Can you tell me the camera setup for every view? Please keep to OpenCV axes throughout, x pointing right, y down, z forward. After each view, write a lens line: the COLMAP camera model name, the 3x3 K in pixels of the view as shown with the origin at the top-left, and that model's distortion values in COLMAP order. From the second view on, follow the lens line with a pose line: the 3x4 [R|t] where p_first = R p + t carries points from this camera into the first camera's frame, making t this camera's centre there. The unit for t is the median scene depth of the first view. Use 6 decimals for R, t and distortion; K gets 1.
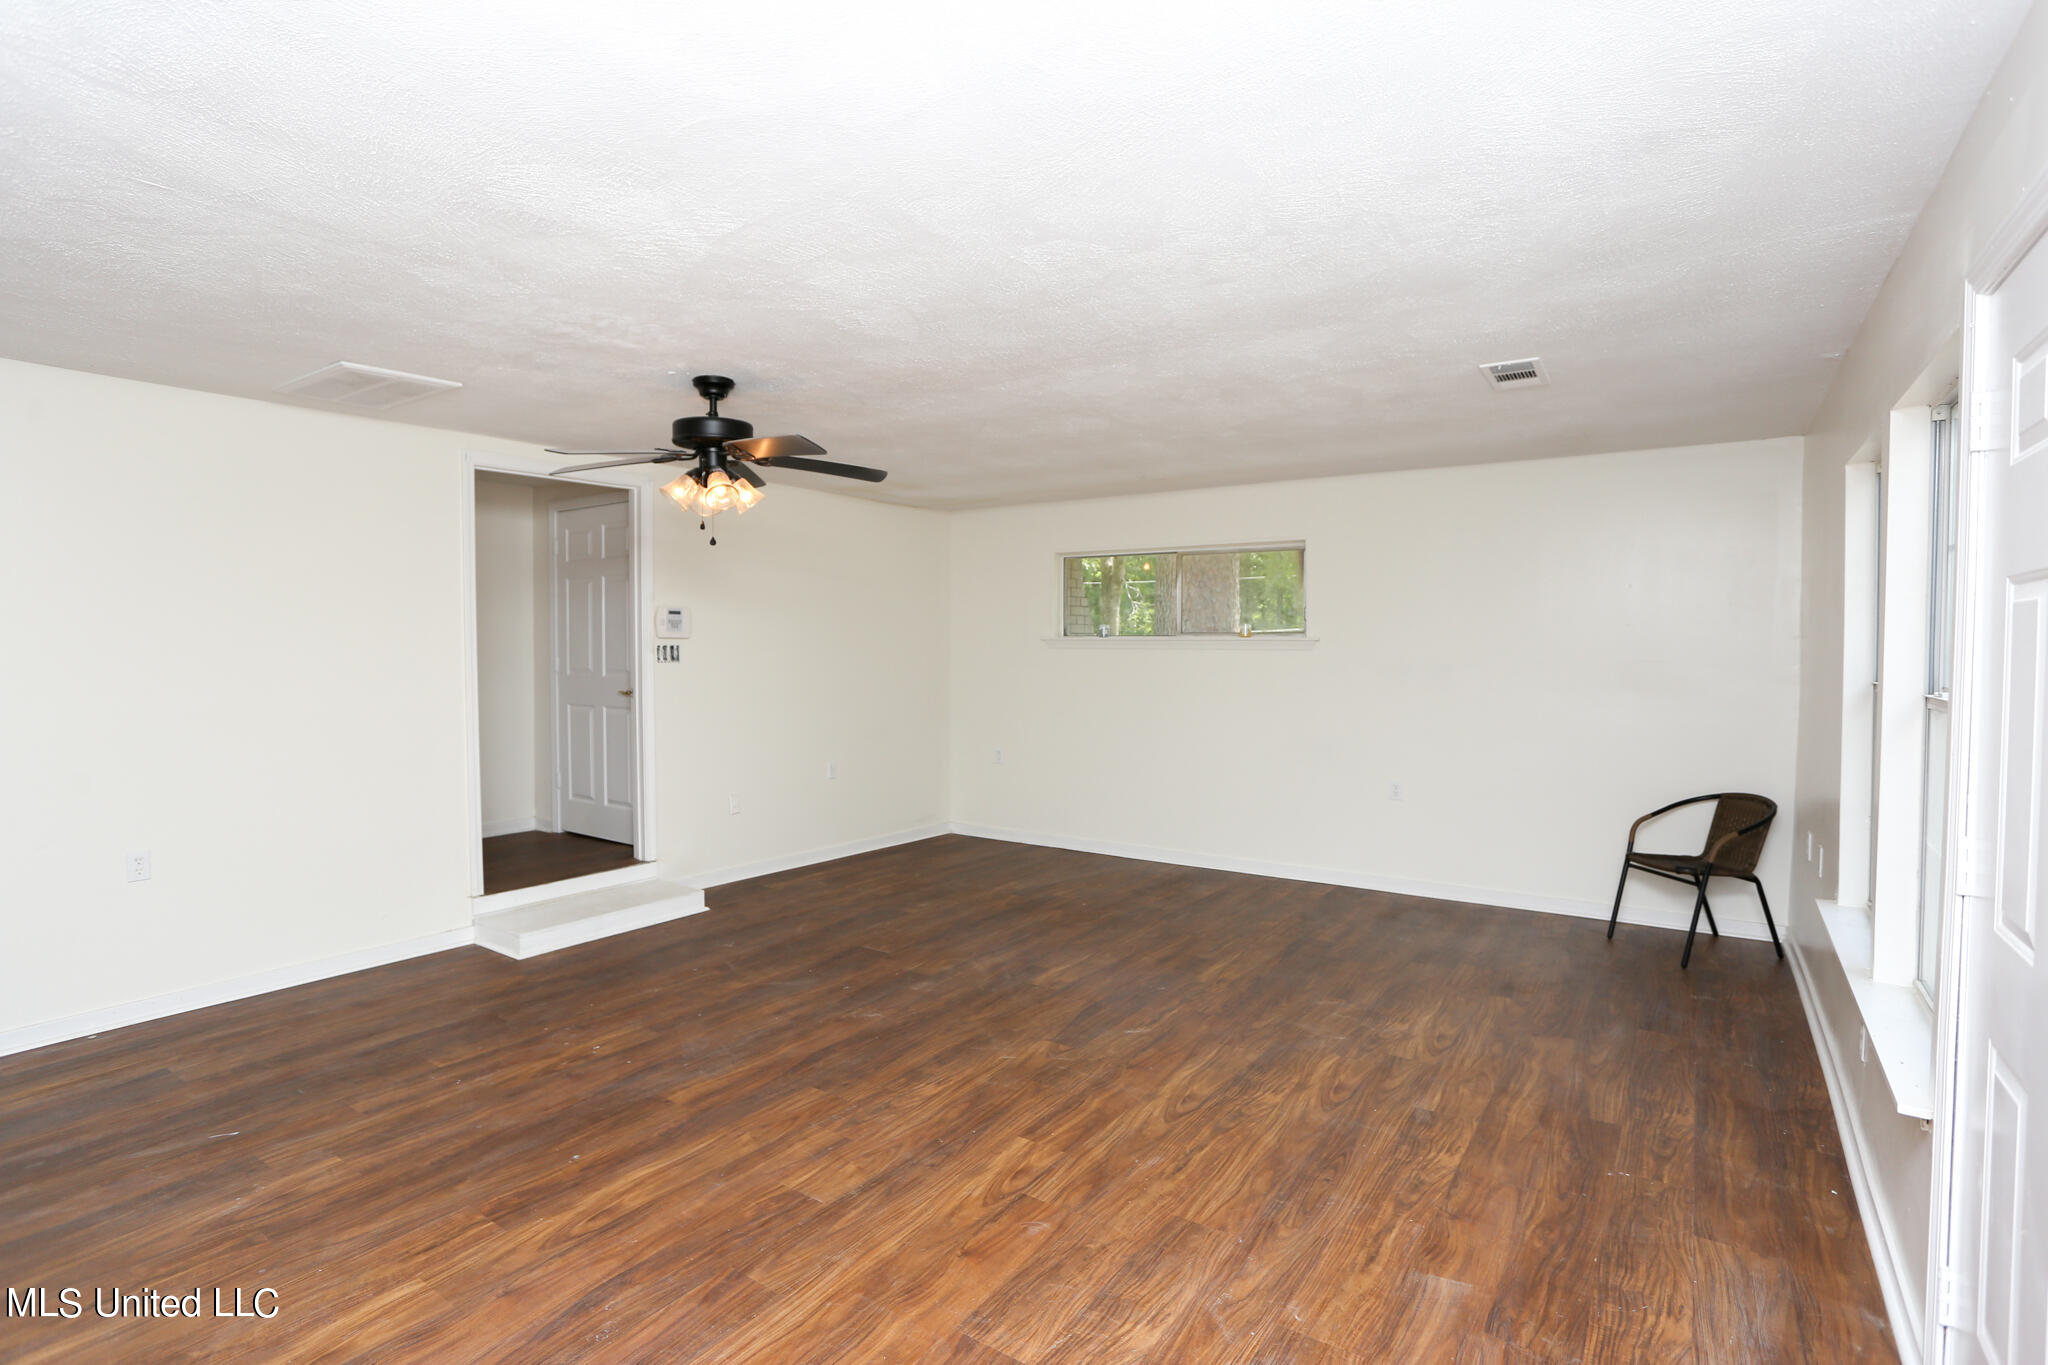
lens RADIAL K [[1005.7, 0, 1024.0], [0, 1005.7, 682.5], [0, 0, 1]] dist [-0.074249, 0.032423]
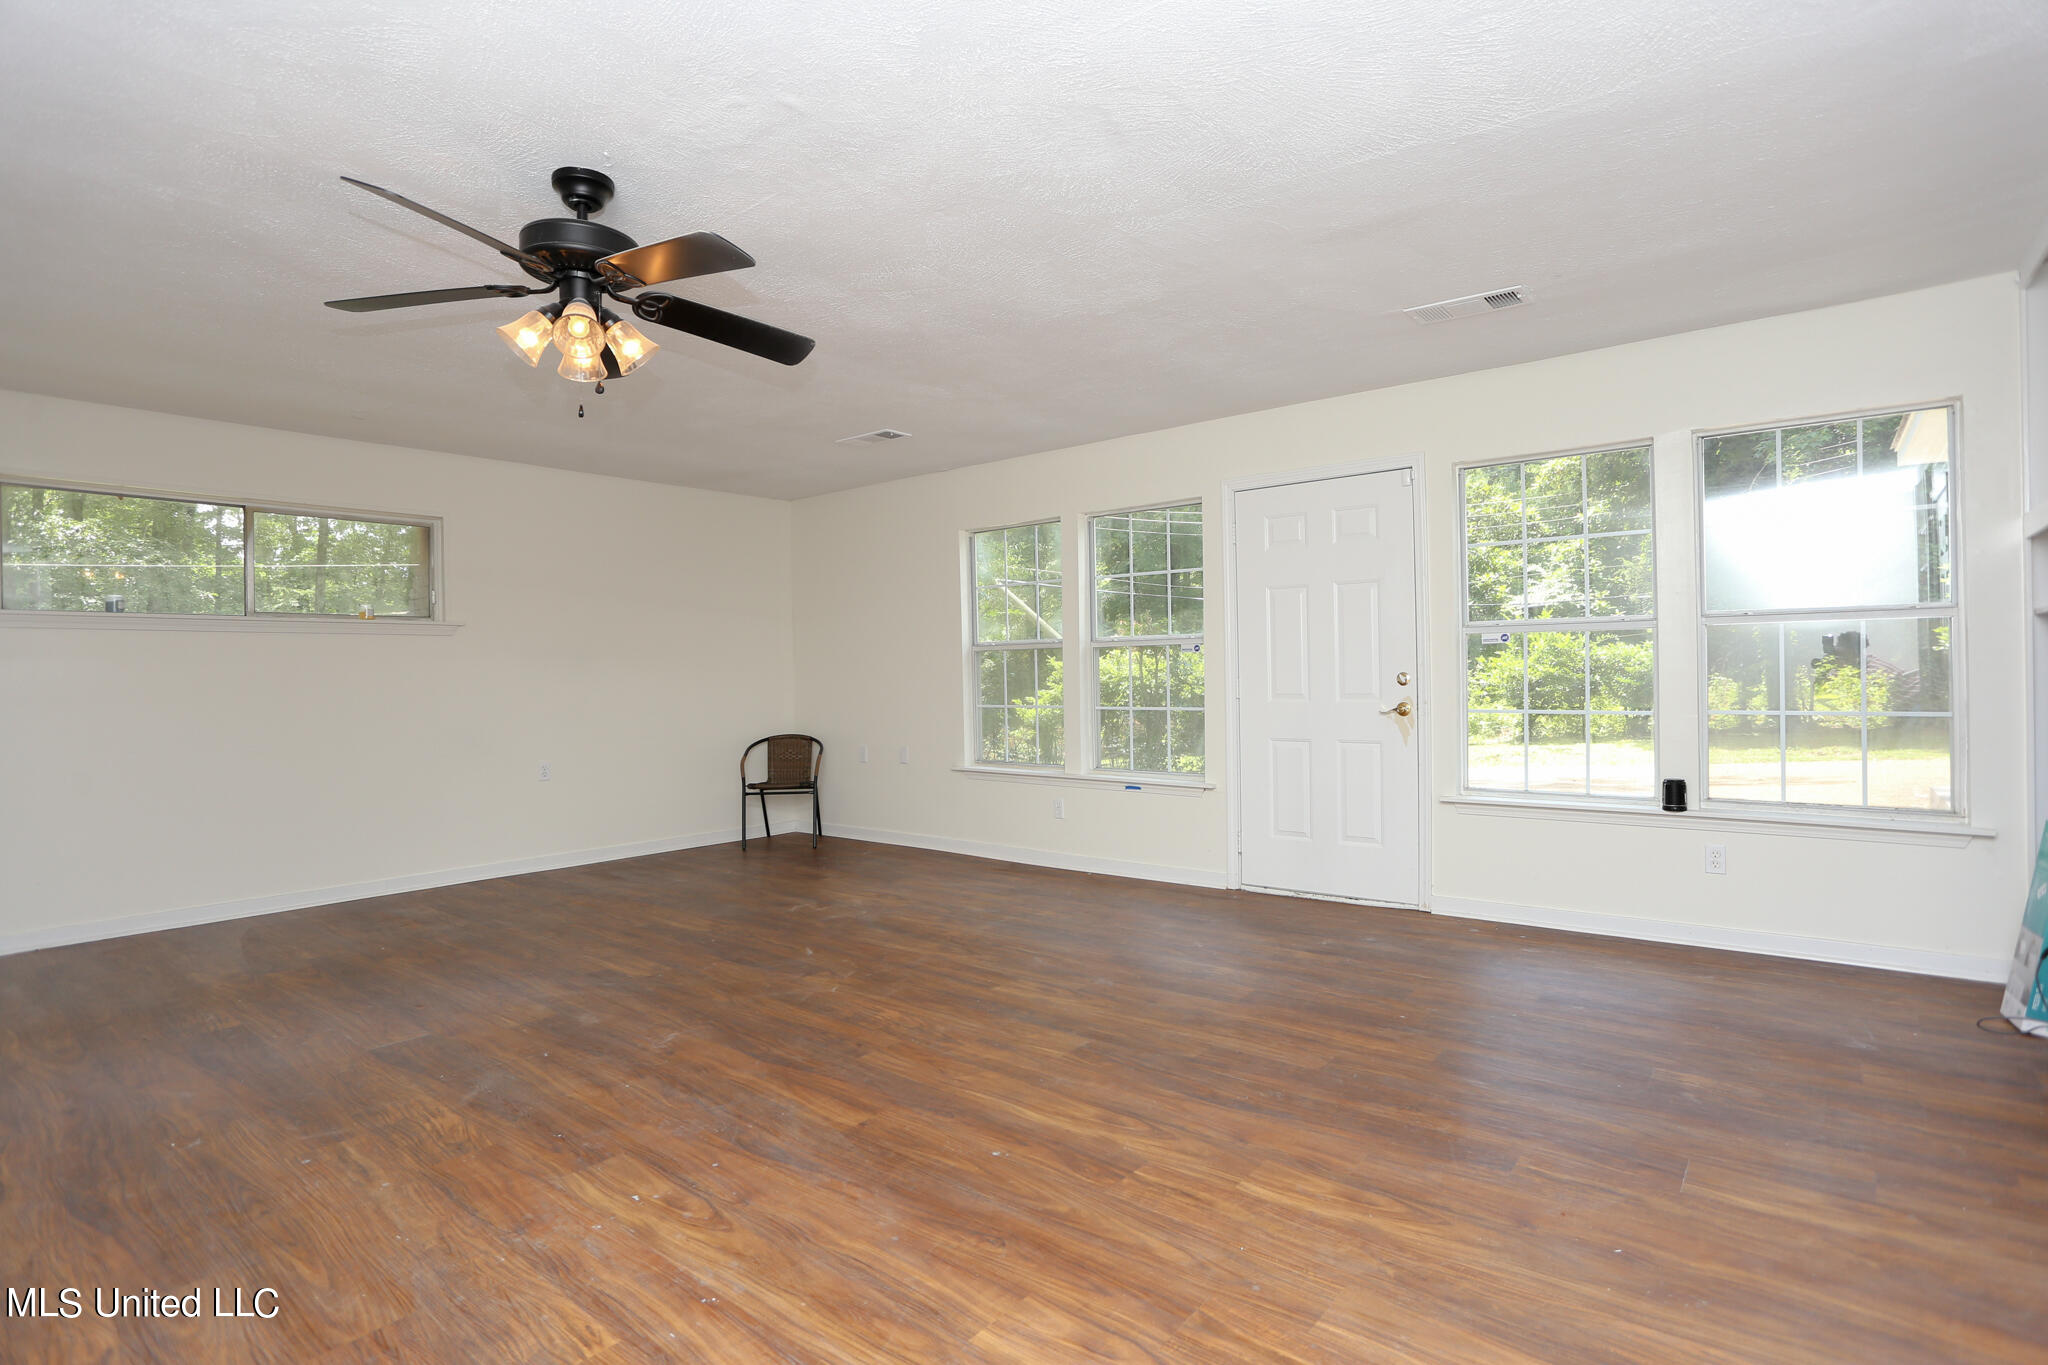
lens RADIAL K [[1005.7, 0, 1024.0], [0, 1005.7, 682.5], [0, 0, 1]] dist [-0.074249, 0.032423]
pose [[0.075304, -0.009222, 0.997118, -1.112656], [0.049966, 0.998736, 0.005463, 0.066106], [-0.995908, 0.049410, 0.075669, 0.763357]]
